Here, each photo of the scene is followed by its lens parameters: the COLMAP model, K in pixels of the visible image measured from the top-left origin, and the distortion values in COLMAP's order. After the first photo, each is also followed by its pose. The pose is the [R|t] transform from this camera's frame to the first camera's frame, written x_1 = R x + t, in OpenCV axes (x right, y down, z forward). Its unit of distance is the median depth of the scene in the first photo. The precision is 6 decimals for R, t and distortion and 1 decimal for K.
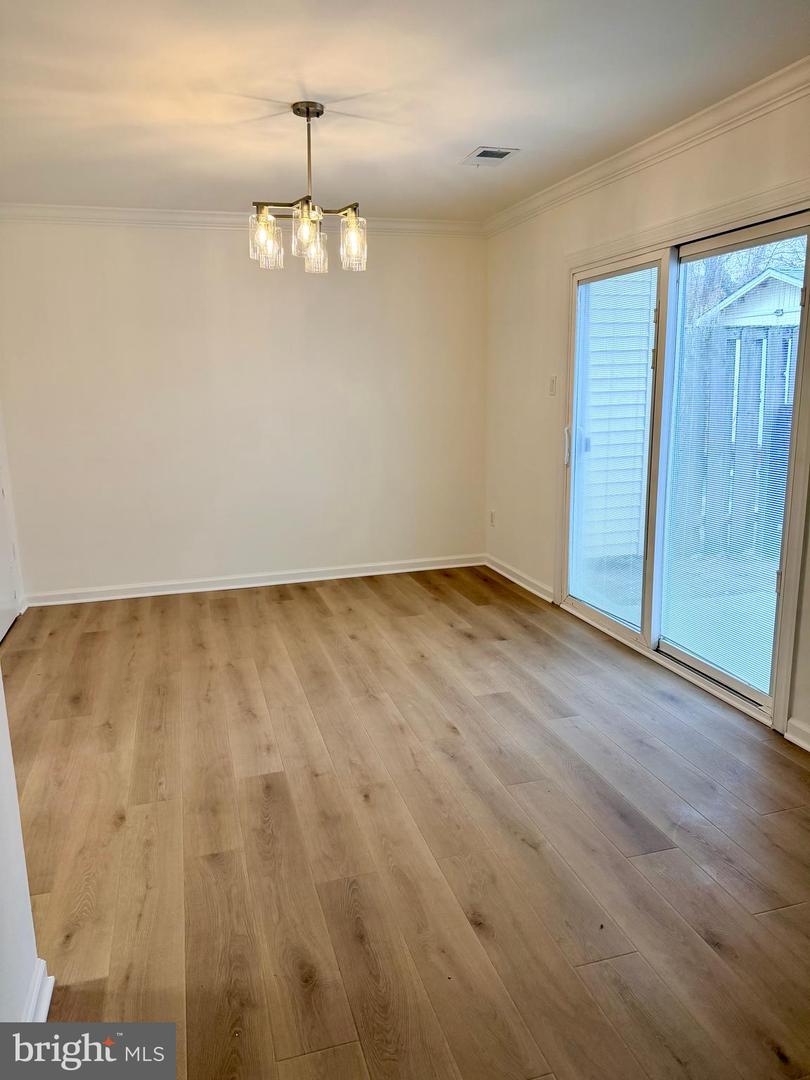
lens RADIAL K [[760.9, 0, 405.0], [0, 760.9, 540.0], [0, 0, 1]] dist [0.129590, -0.200235]
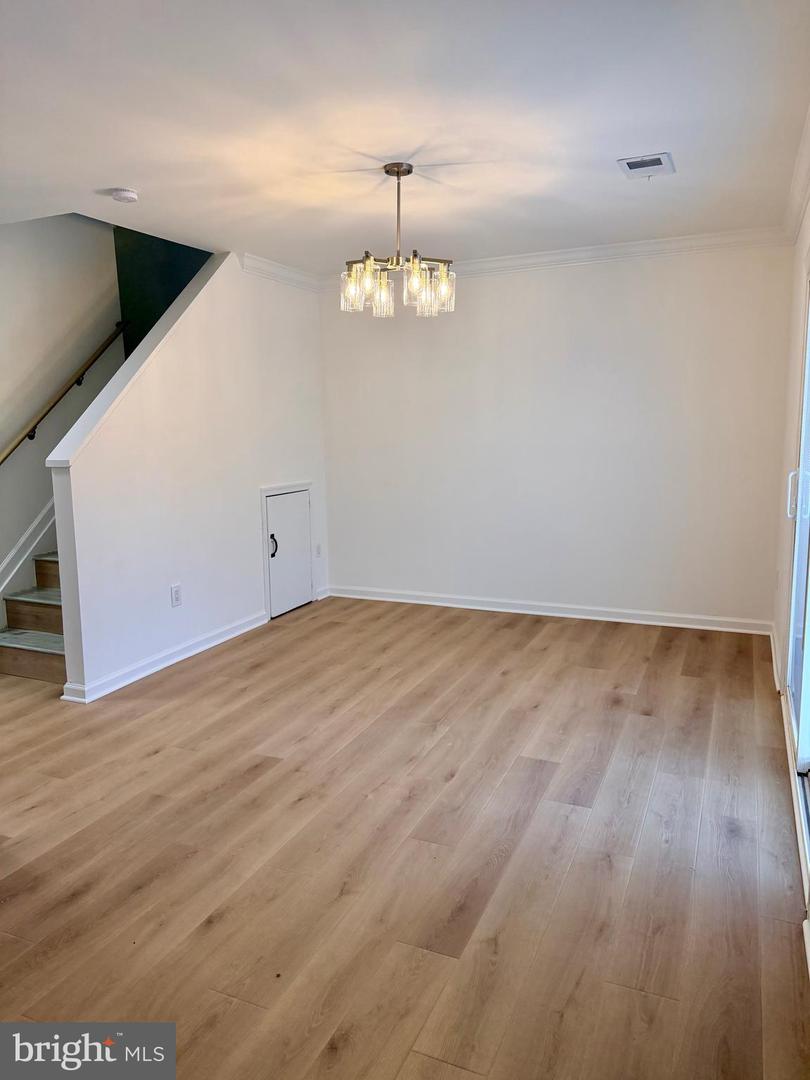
lens RADIAL K [[760.9, 0, 405.0], [0, 760.9, 540.0], [0, 0, 1]] dist [0.129590, -0.200235]
pose [[0.759694, 0.106044, -0.641576, 0.540693], [-0.129479, 0.991526, 0.010570, -0.043968], [0.637260, 0.075040, 0.766987, 0.178942]]
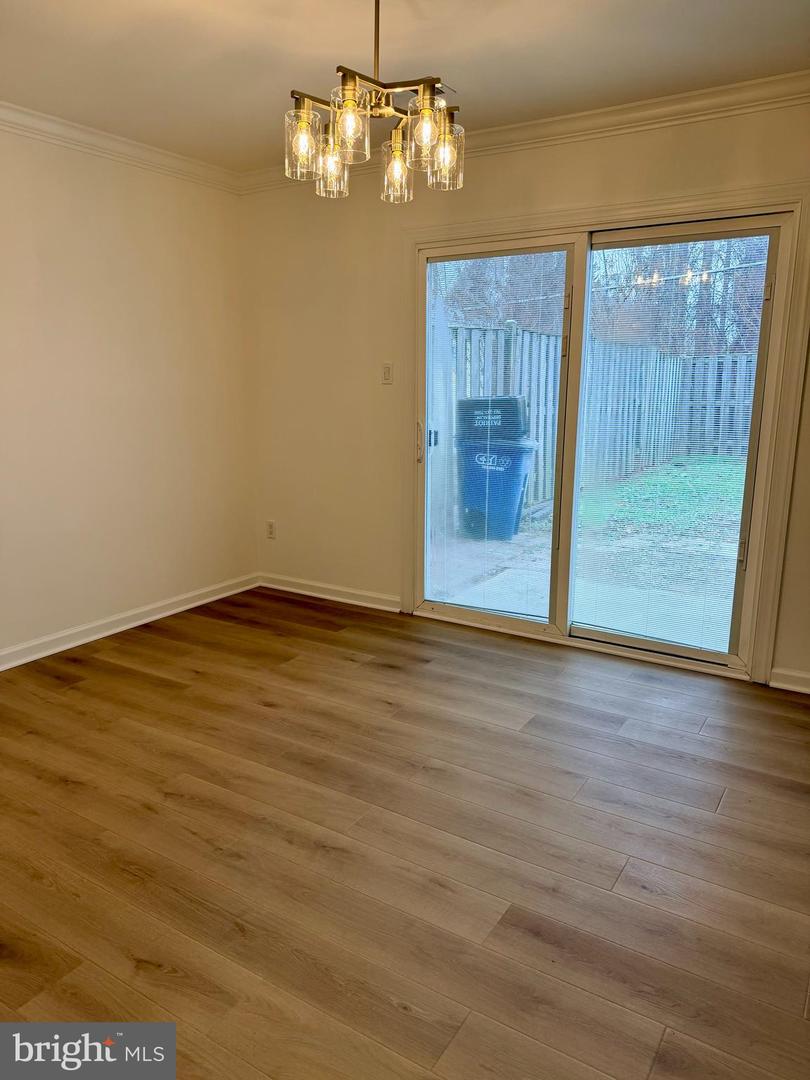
lens RADIAL K [[760.9, 0, 405.0], [0, 760.9, 540.0], [0, 0, 1]] dist [0.129590, -0.200235]
pose [[0.750186, -0.117779, 0.650653, -0.523056], [0.119416, 0.991961, 0.041877, -0.055372], [-0.650355, 0.046283, 0.758219, 0.415532]]
